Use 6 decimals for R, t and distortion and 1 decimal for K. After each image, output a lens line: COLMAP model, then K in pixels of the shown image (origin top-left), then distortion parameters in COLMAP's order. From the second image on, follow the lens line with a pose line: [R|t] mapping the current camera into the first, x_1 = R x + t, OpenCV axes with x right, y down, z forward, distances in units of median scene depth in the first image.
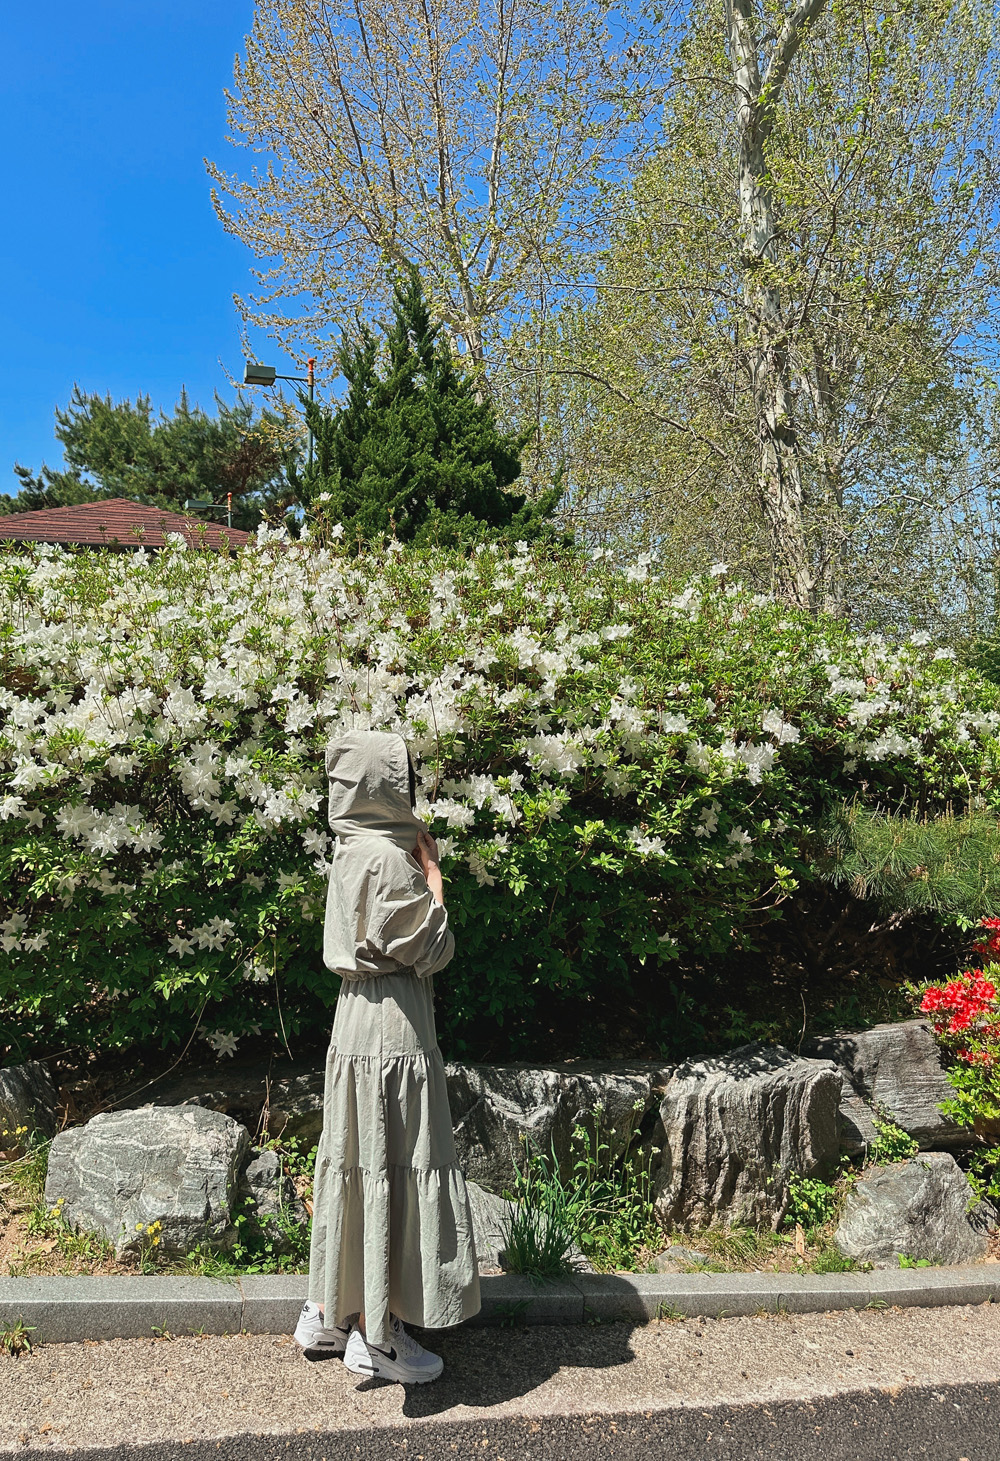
lens RADIAL K [[1254.7, 0, 447.8], [0, 1254.7, 670.4], [0, 0, 1]] dist [0.177720, 0.007422]
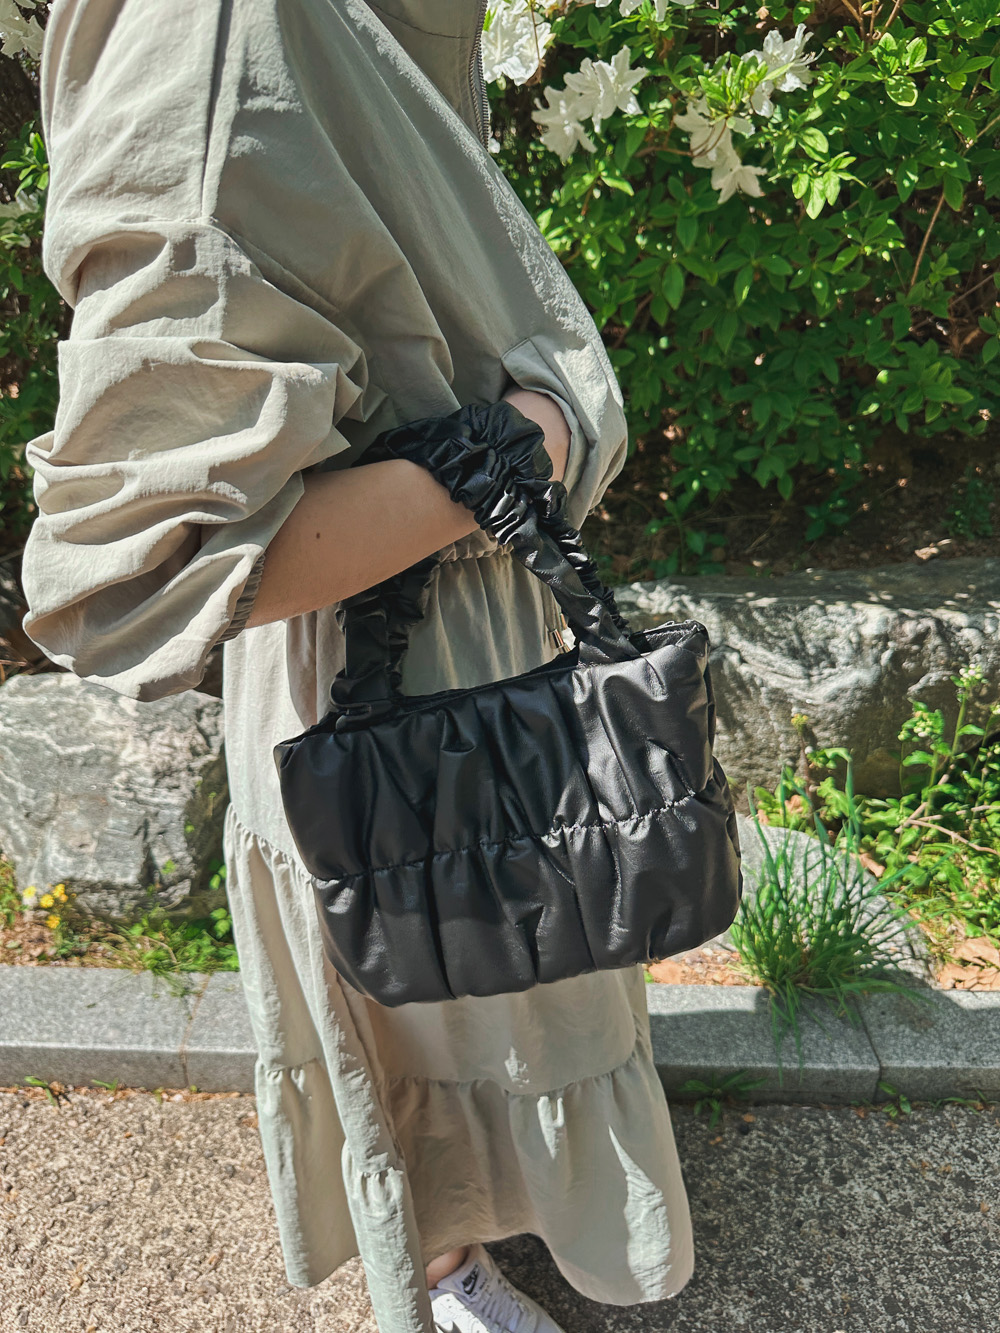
lens RADIAL K [[976.1, 0, 487.9], [0, 976.1, 674.4], [0, 0, 1]] dist [0.036809, -0.051101]
pose [[0.939062, 0.081126, -0.334038, 0.069773], [0.123404, 0.827413, 0.547867, 0.117145], [0.320834, -0.555703, 0.766981, 0.661843]]
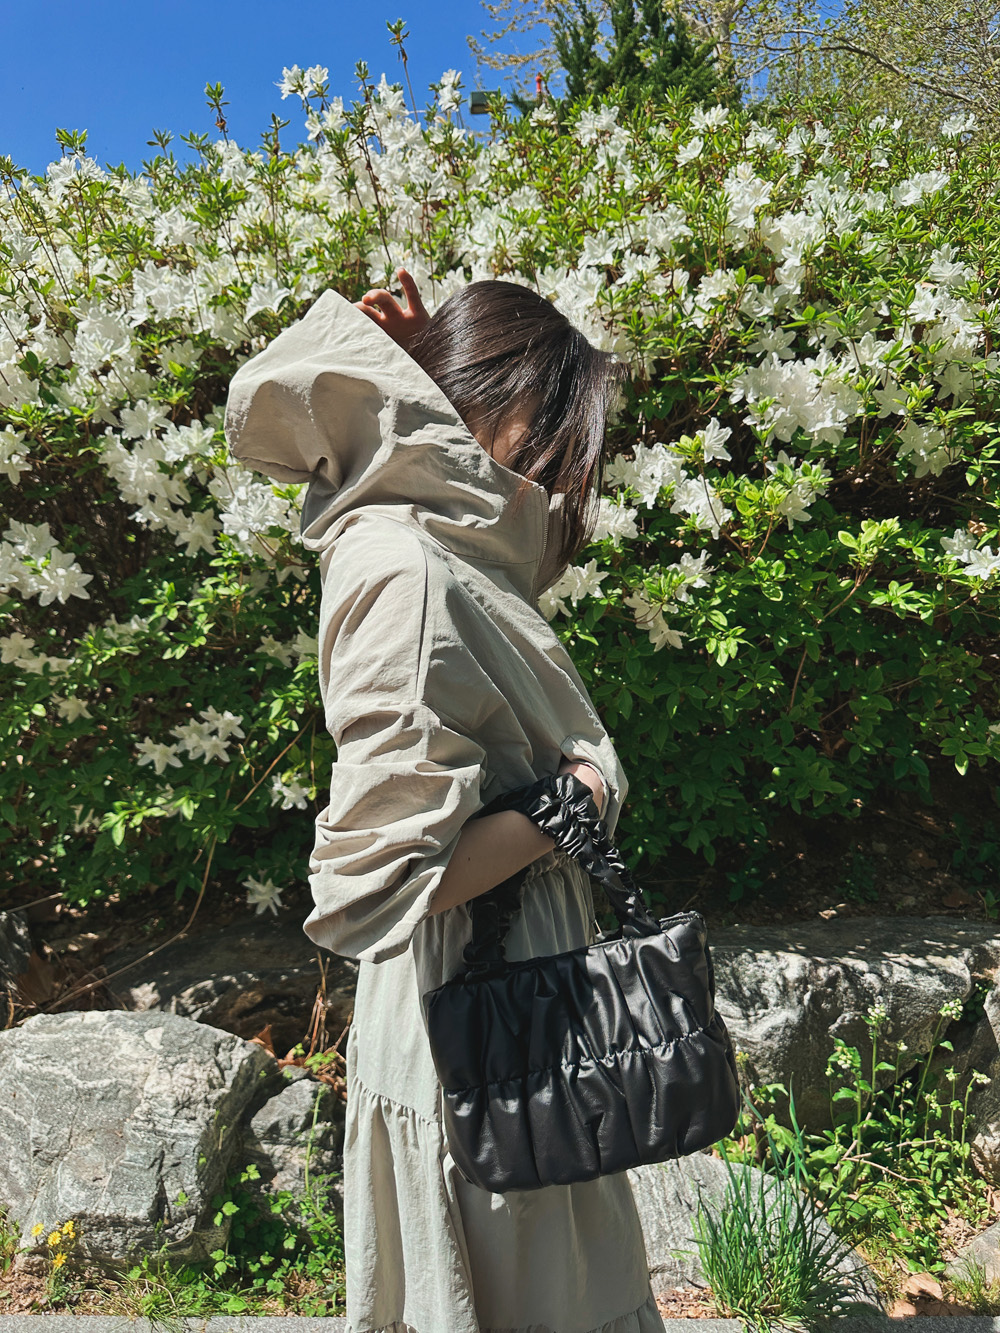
lens RADIAL K [[997.4, 0, 500.0], [0, 997.4, 666.5], [0, 0, 1]] dist [0.063218, -0.078250]
pose [[0.970564, -0.014570, -0.240401, 0.063446], [0.063957, 0.977922, 0.198942, 0.086343], [0.232194, -0.208461, 0.950068, 0.562509]]
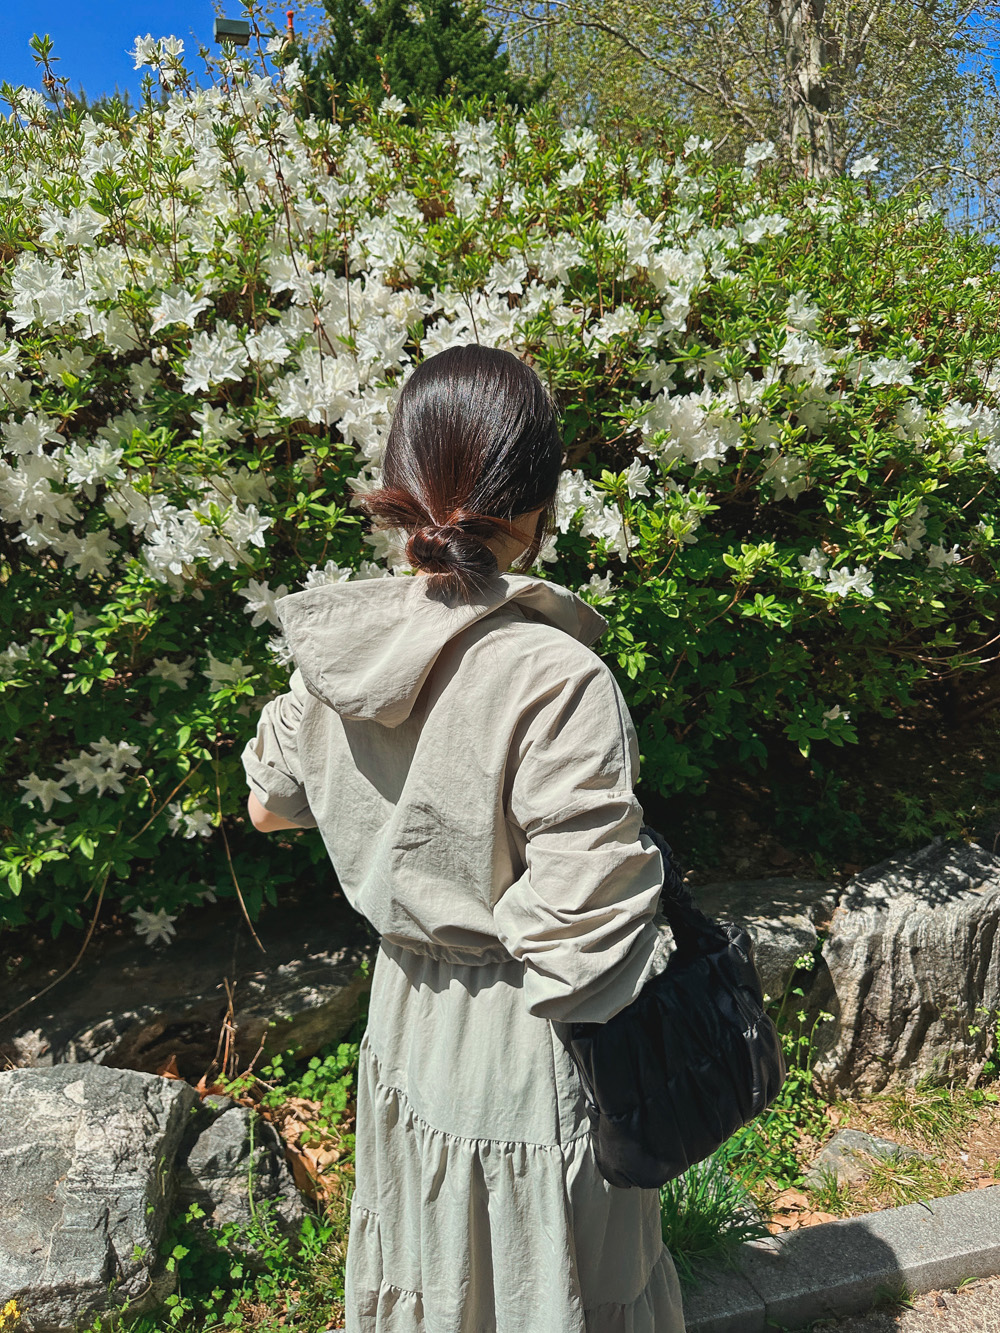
lens RADIAL K [[996.7, 0, 516.5], [0, 996.7, 674.3], [0, 0, 1]] dist [0.046124, -0.038103]
pose [[0.998841, -0.039396, 0.027666, -0.010088], [0.030639, 0.963528, 0.265849, 0.051708], [-0.037130, -0.264693, 0.963618, 0.548659]]
